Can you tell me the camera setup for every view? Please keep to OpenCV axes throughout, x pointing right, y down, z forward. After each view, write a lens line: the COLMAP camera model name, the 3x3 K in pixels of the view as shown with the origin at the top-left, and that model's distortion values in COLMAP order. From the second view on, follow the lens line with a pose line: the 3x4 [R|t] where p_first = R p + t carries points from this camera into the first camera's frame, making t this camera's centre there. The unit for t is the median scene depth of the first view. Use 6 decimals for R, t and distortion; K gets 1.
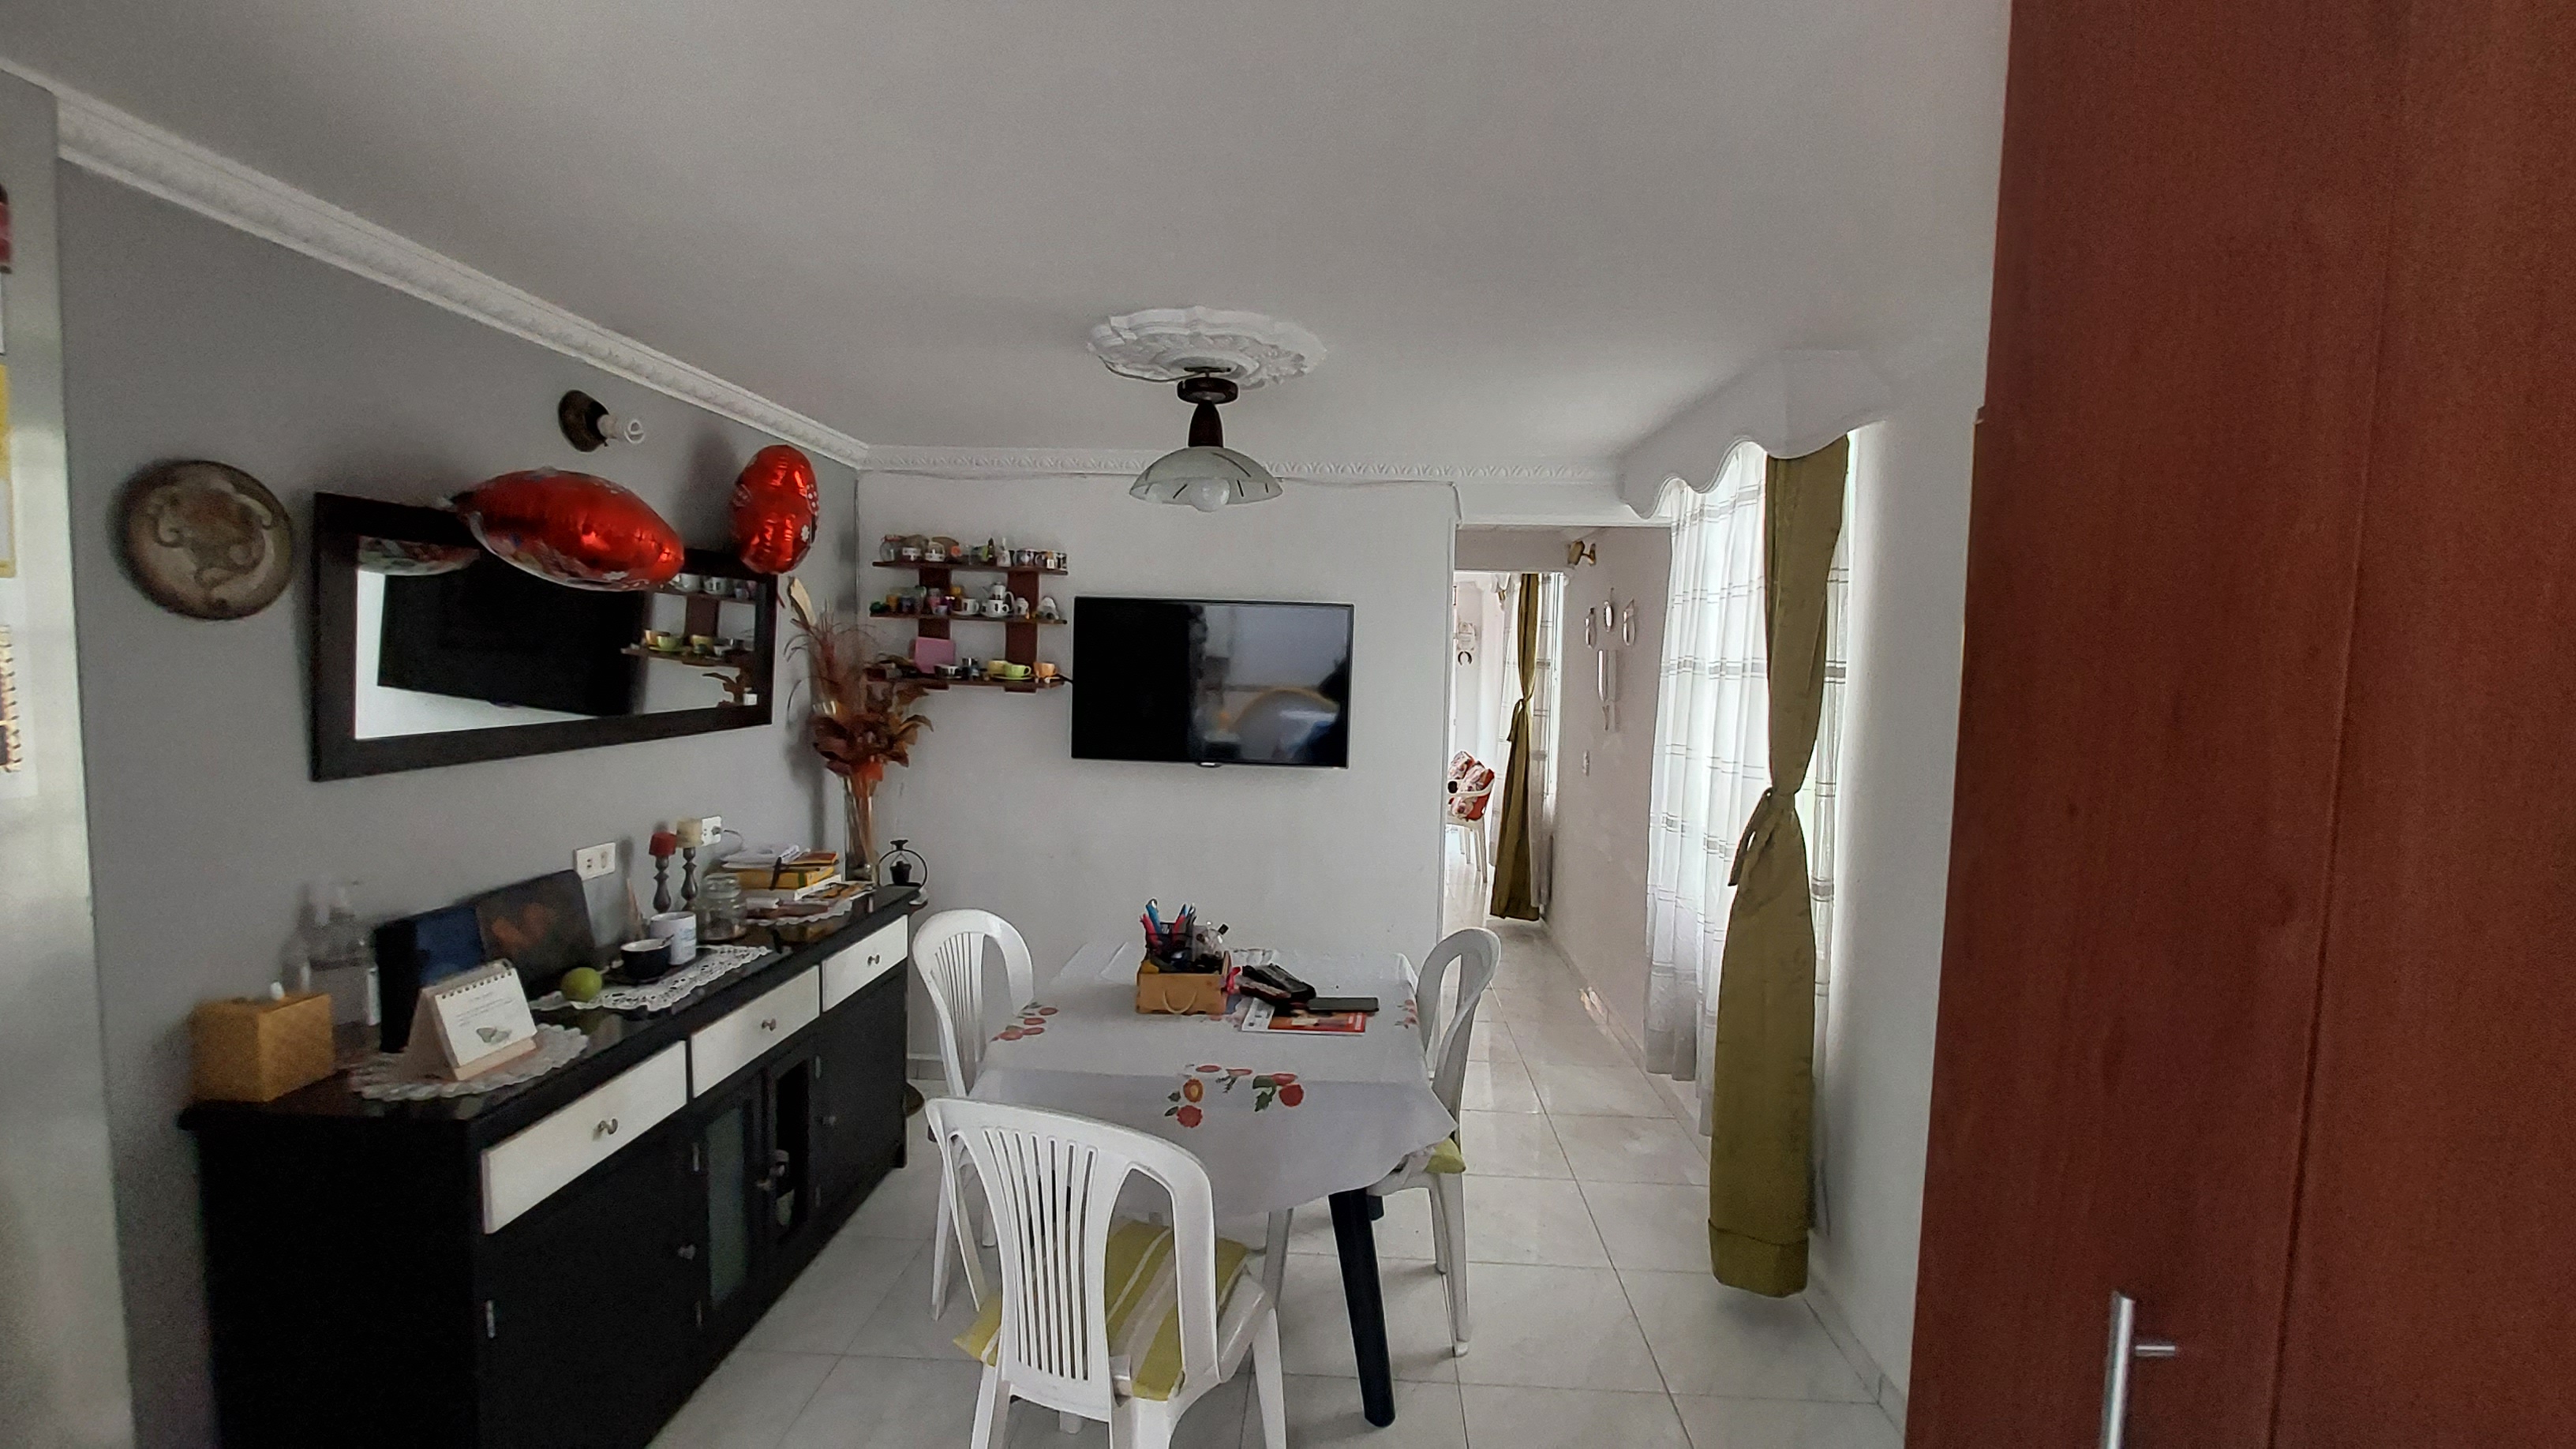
lens RADIAL K [[1029.4, 0, 1297.4], [0, 1029.4, 733.4], [0, 0, 1]] dist [0.002907, -0.000405]
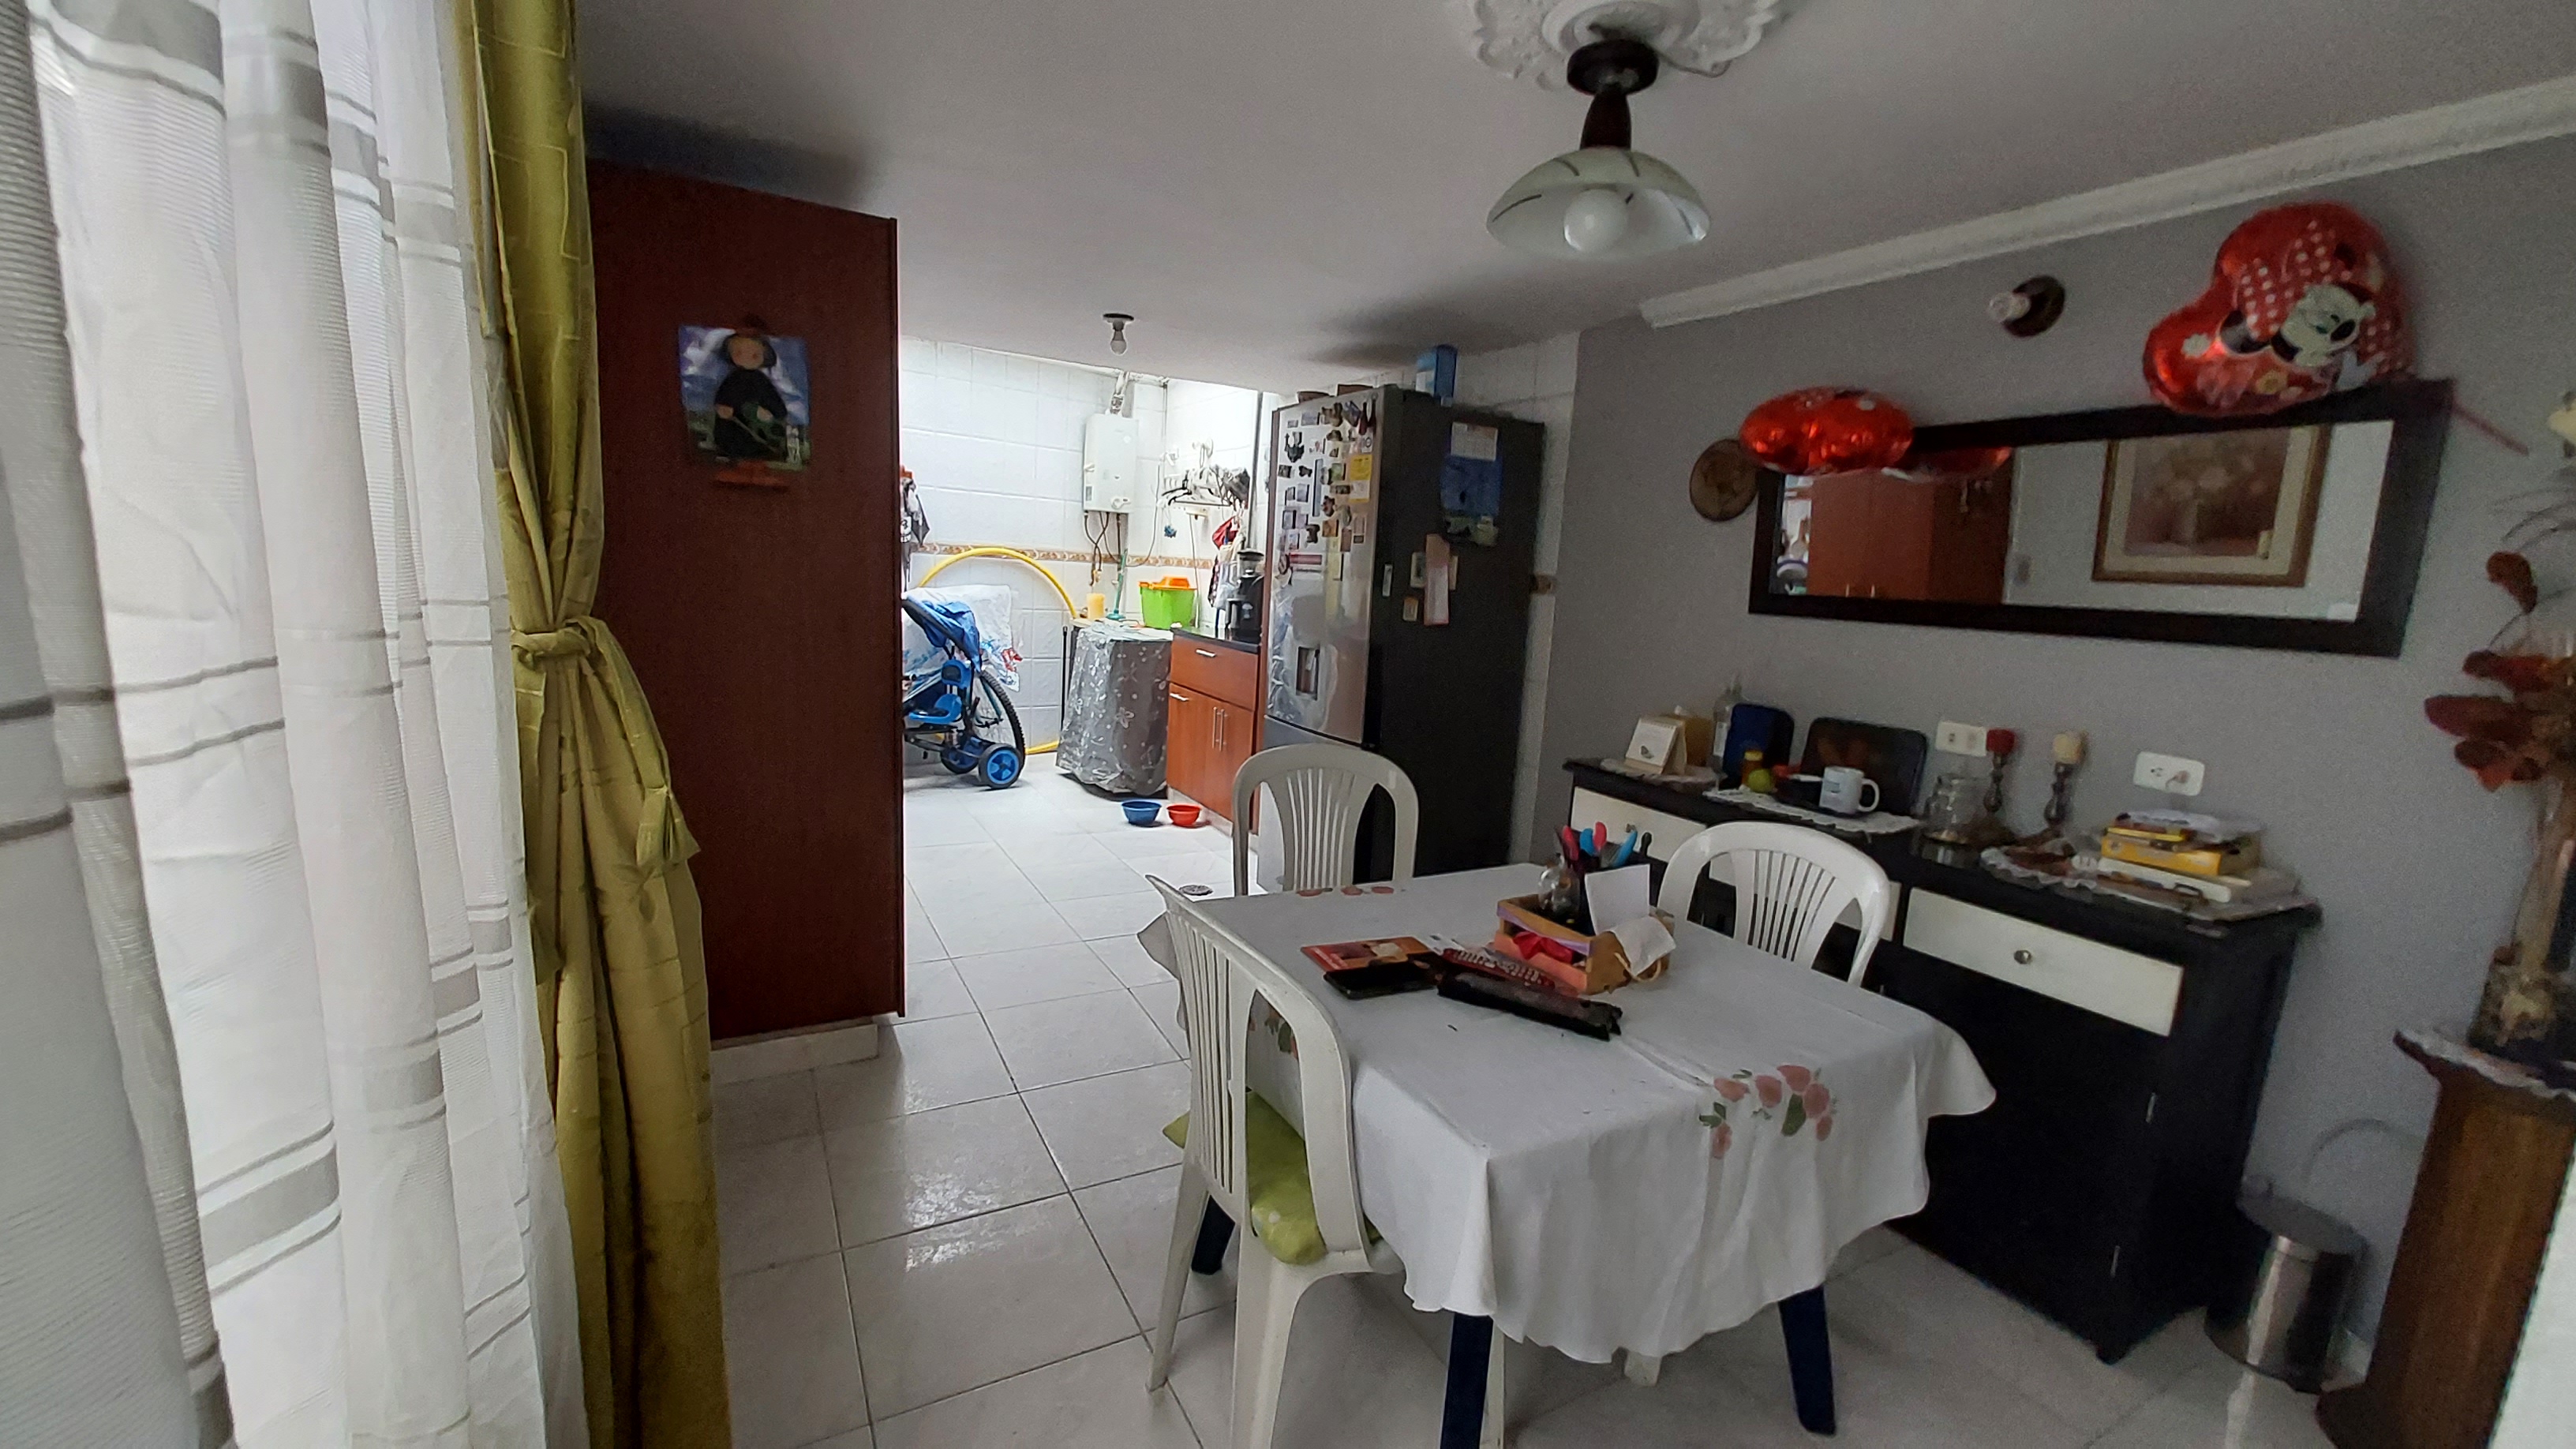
lens RADIAL K [[1029.4, 0, 1297.4], [0, 1029.4, 733.4], [0, 0, 1]] dist [0.002907, -0.000405]
pose [[-0.850175, 0.013689, -0.526323, 0.347851], [-0.114605, 0.970880, 0.210375, -0.019192], [0.513876, 0.239175, -0.823849, 1.179197]]
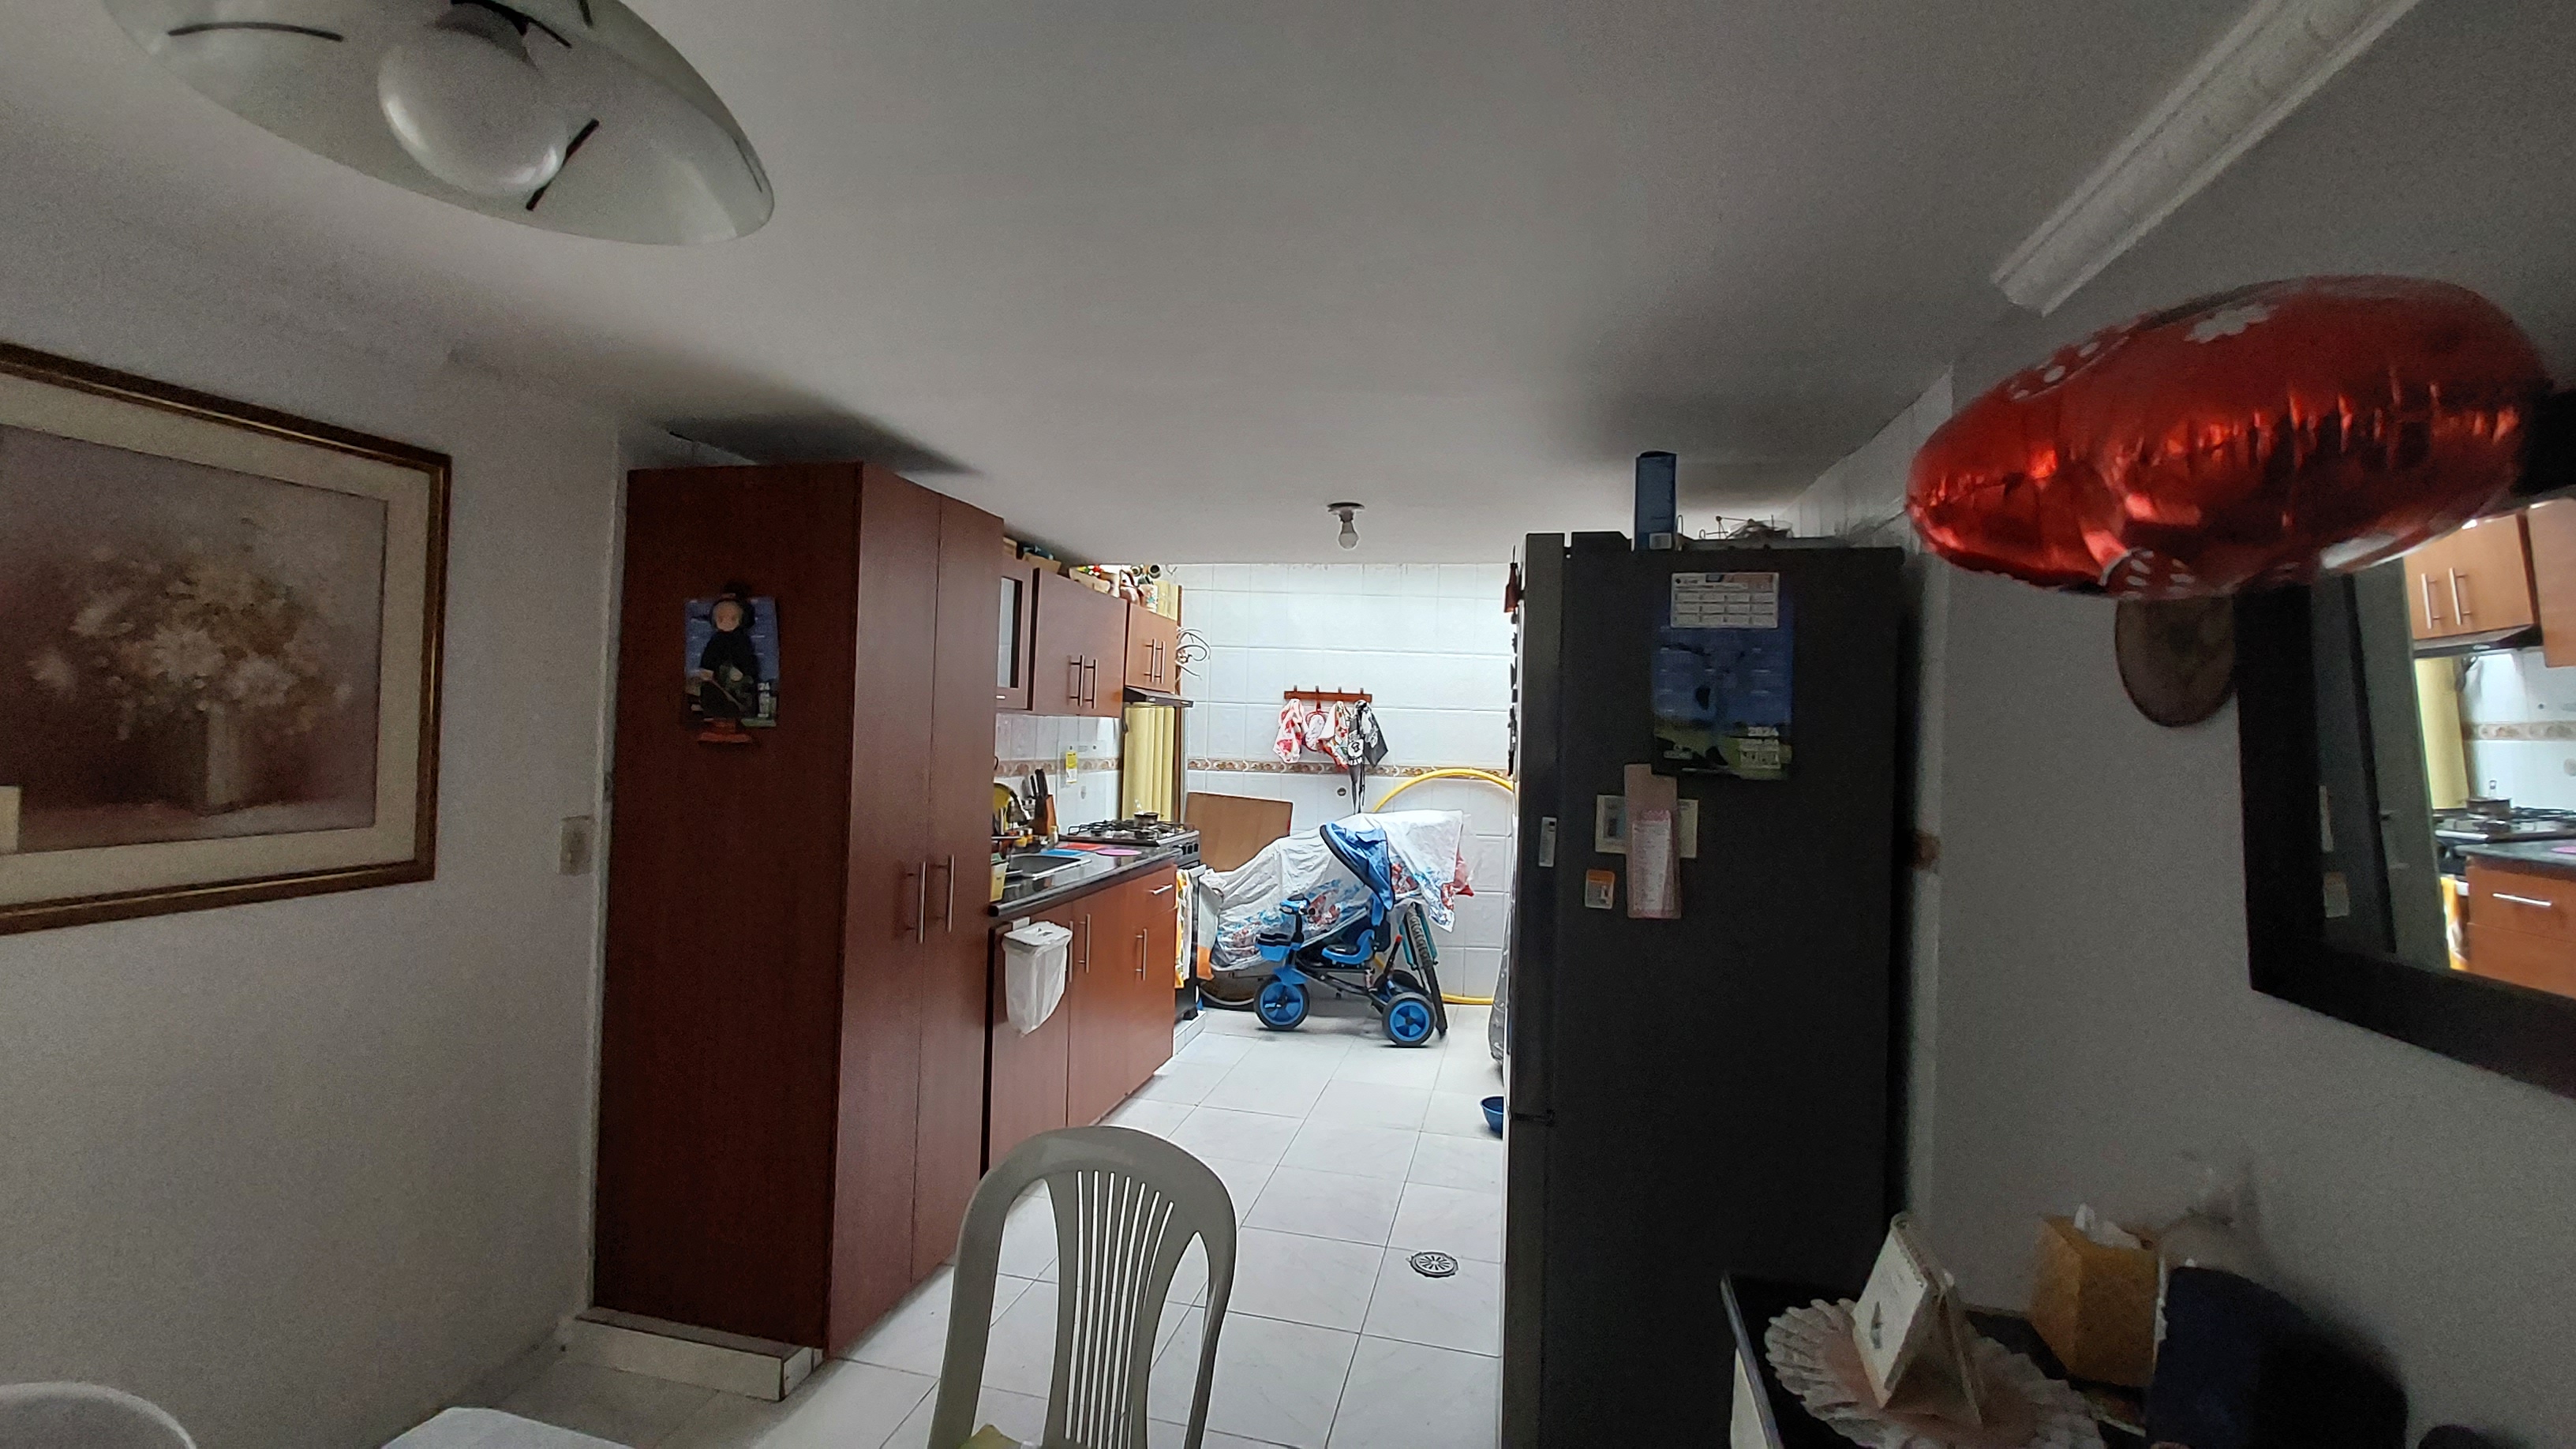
lens RADIAL K [[1026.8, 0, 1281.3], [0, 1026.8, 753.6], [0, 0, 1]] dist [0.000439, -0.000072]
pose [[-0.976834, -0.053856, 0.207112, -0.290168], [-0.034254, 0.994686, 0.097092, -0.072639], [-0.211241, 0.087749, -0.973487, 0.955305]]
